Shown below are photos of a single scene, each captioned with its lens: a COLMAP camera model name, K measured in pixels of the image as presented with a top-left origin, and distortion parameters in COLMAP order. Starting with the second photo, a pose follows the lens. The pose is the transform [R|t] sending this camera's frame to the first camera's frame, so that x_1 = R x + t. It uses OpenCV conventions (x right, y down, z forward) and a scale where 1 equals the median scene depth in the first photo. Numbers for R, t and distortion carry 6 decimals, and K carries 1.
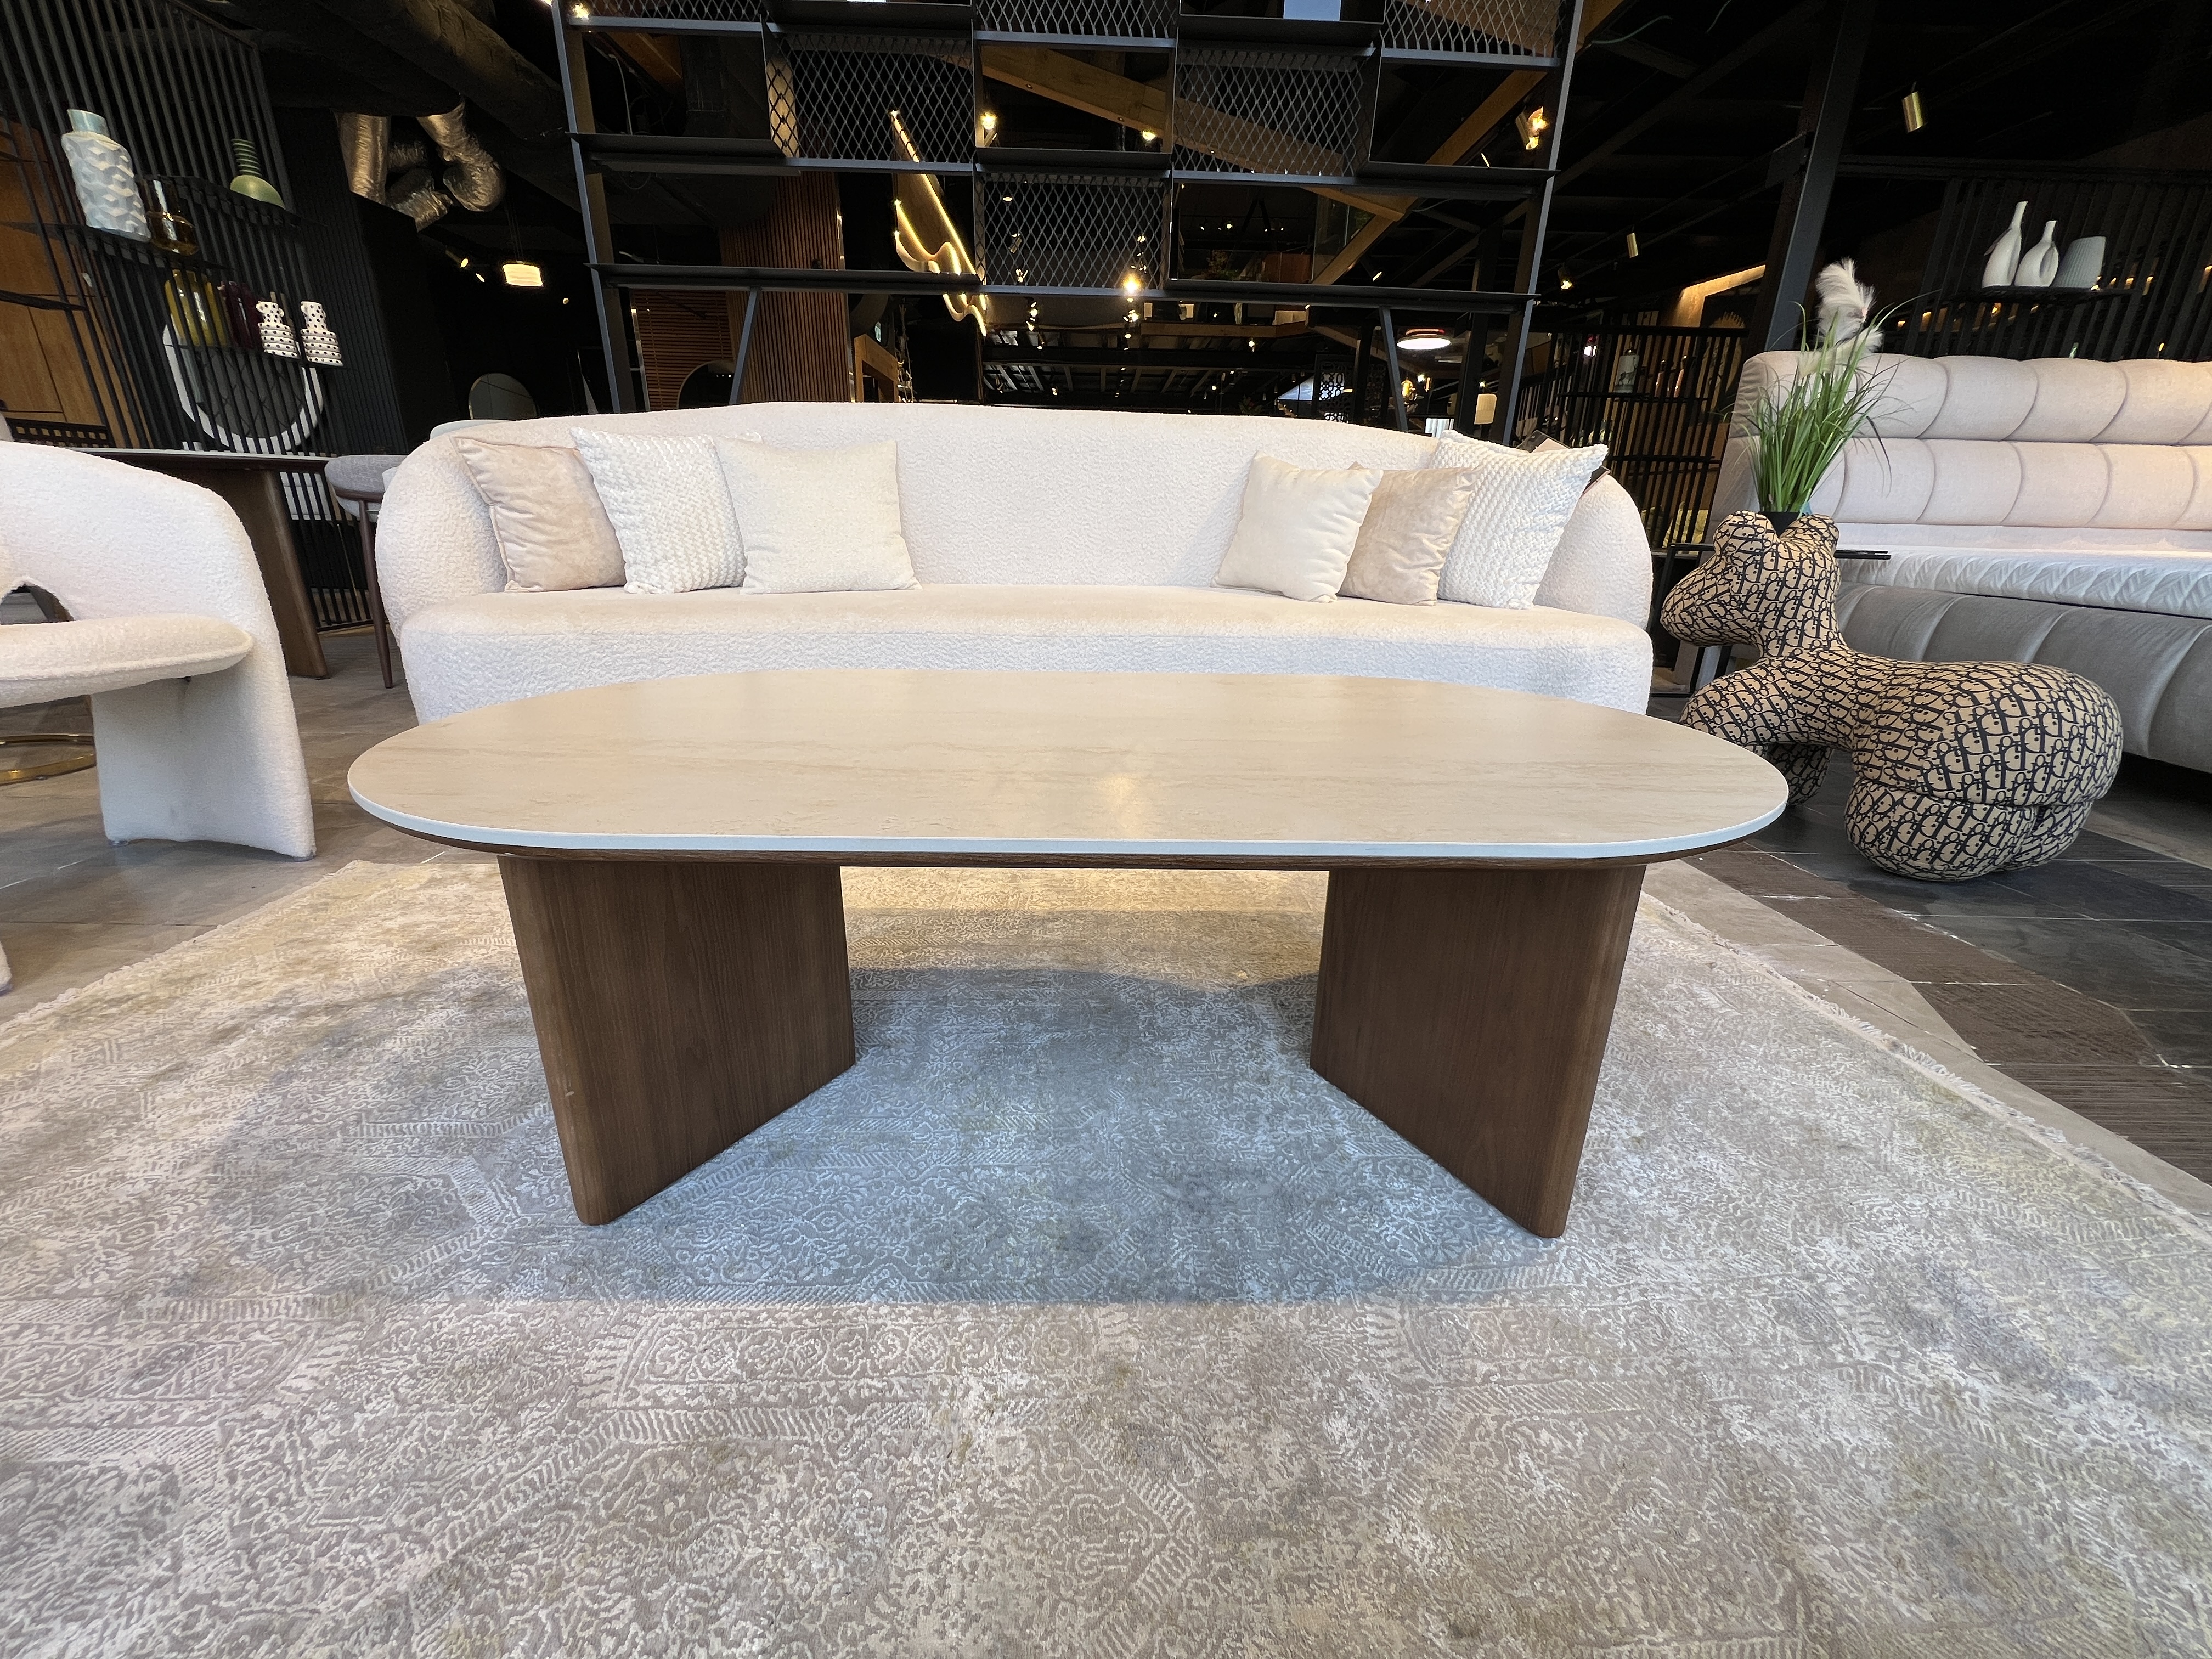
lens RADIAL K [[889.6, 0, 1102.4], [0, 889.6, 828.1], [0, 0, 1]] dist [-0.001053, 0.000043]
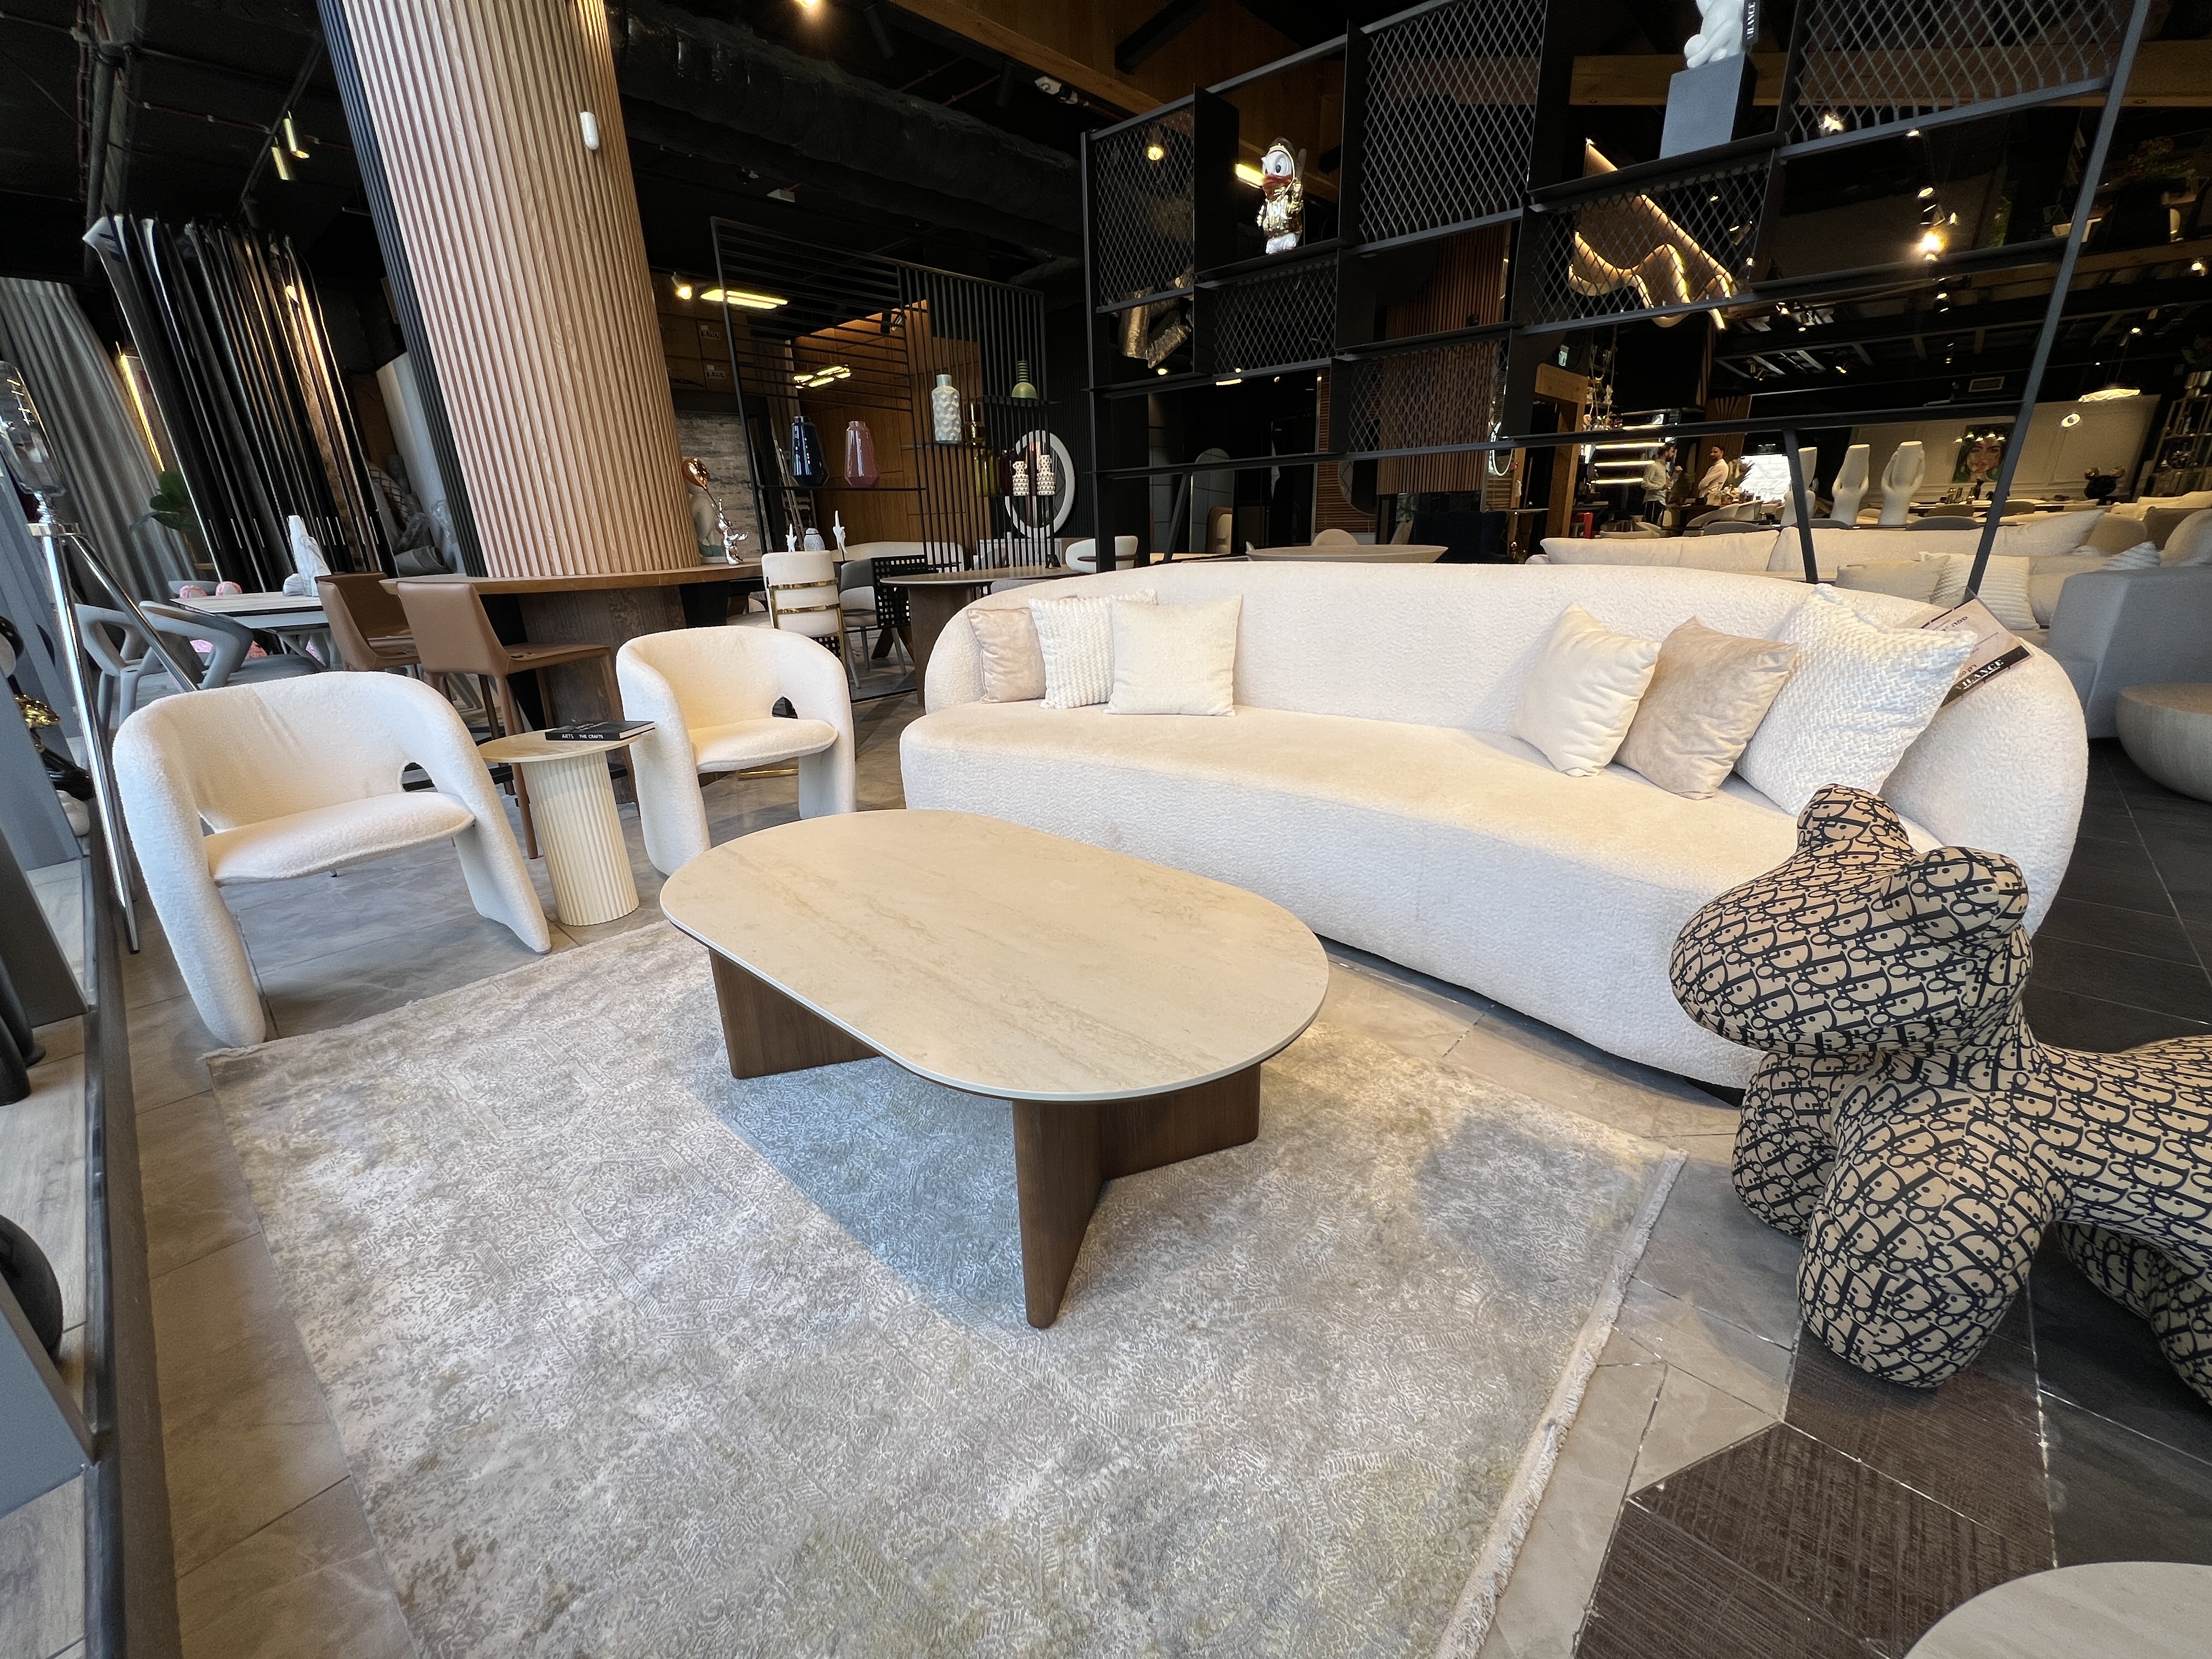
lens RADIAL K [[889.6, 0, 1112.5], [0, 889.6, 839.1], [0, 0, 1]] dist [-0.001053, 0.000043]
pose [[0.729658, 0.193385, -0.655897, 0.535455], [-0.184780, 0.979255, 0.083164, -0.180520], [0.658373, 0.060515, 0.750255, -0.025272]]
